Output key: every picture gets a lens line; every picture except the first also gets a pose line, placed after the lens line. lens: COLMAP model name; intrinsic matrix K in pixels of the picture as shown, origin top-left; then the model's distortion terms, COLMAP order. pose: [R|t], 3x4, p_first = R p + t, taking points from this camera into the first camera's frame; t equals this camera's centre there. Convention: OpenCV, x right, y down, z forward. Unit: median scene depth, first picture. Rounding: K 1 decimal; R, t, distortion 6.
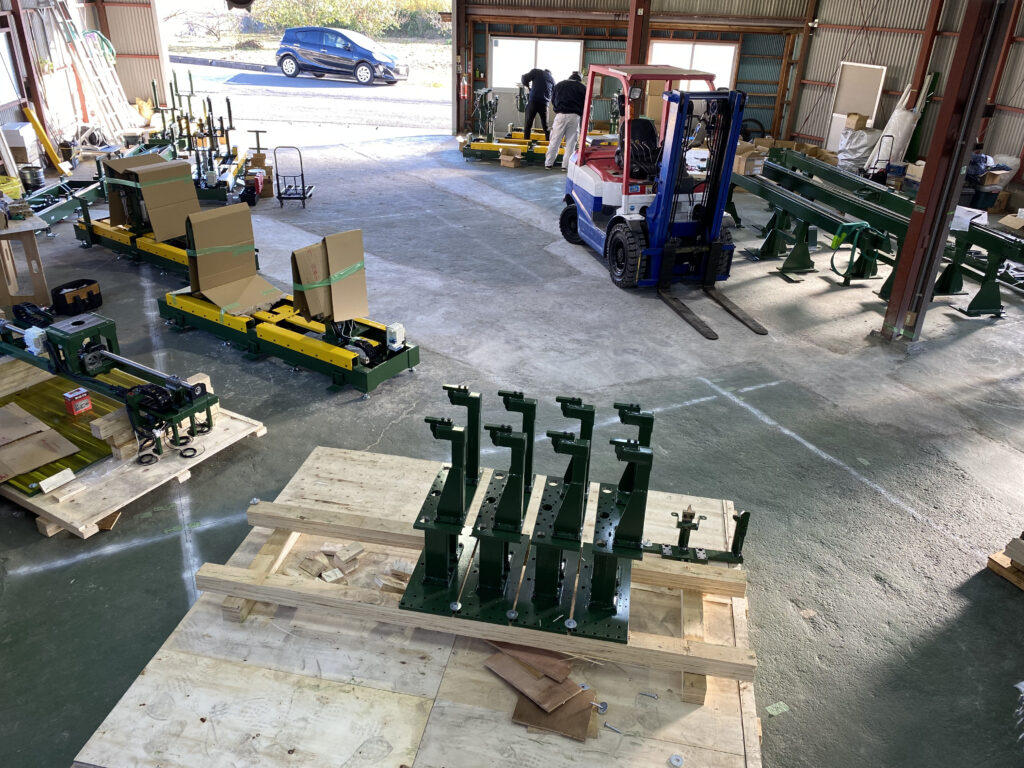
lens RADIAL K [[784.6, 0, 510.3], [0, 784.6, 368.1], [0, 0, 1]] dist [0.019871, -0.009268]
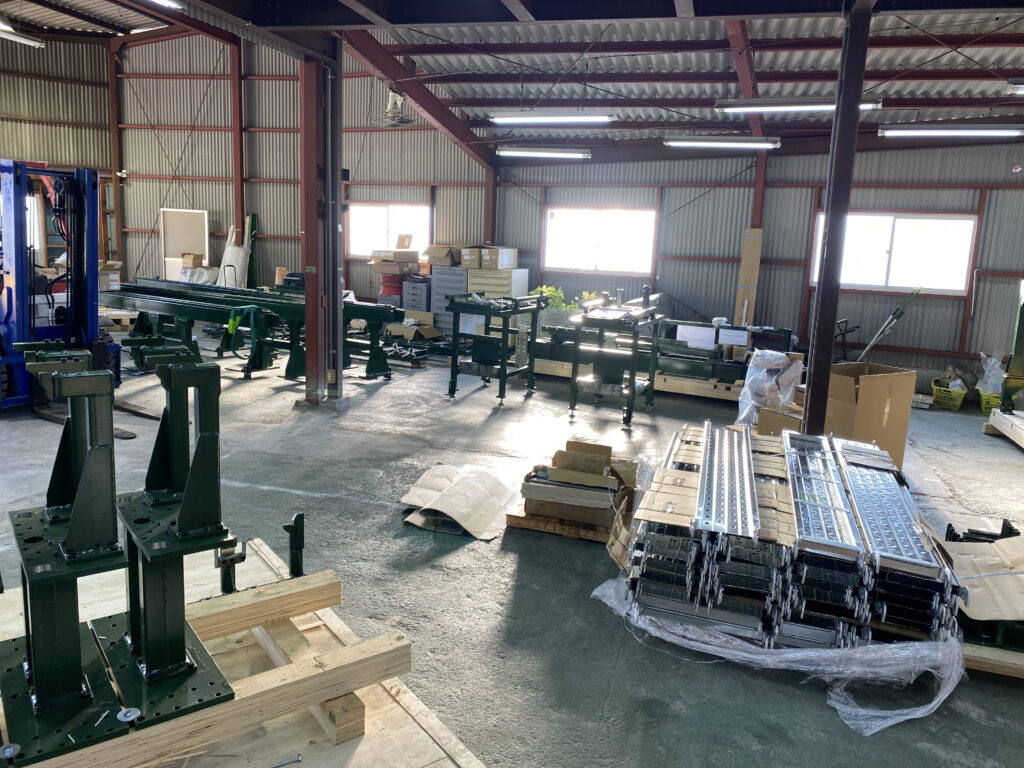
lens RADIAL K [[784.6, 0, 510.3], [0, 784.6, 368.1], [0, 0, 1]] dist [0.019871, -0.009268]
pose [[0.679734, -0.130353, 0.721782, -0.047562], [0.305267, 0.945076, -0.116804, 0.094927], [-0.666913, 0.299733, 0.682193, 0.135611]]
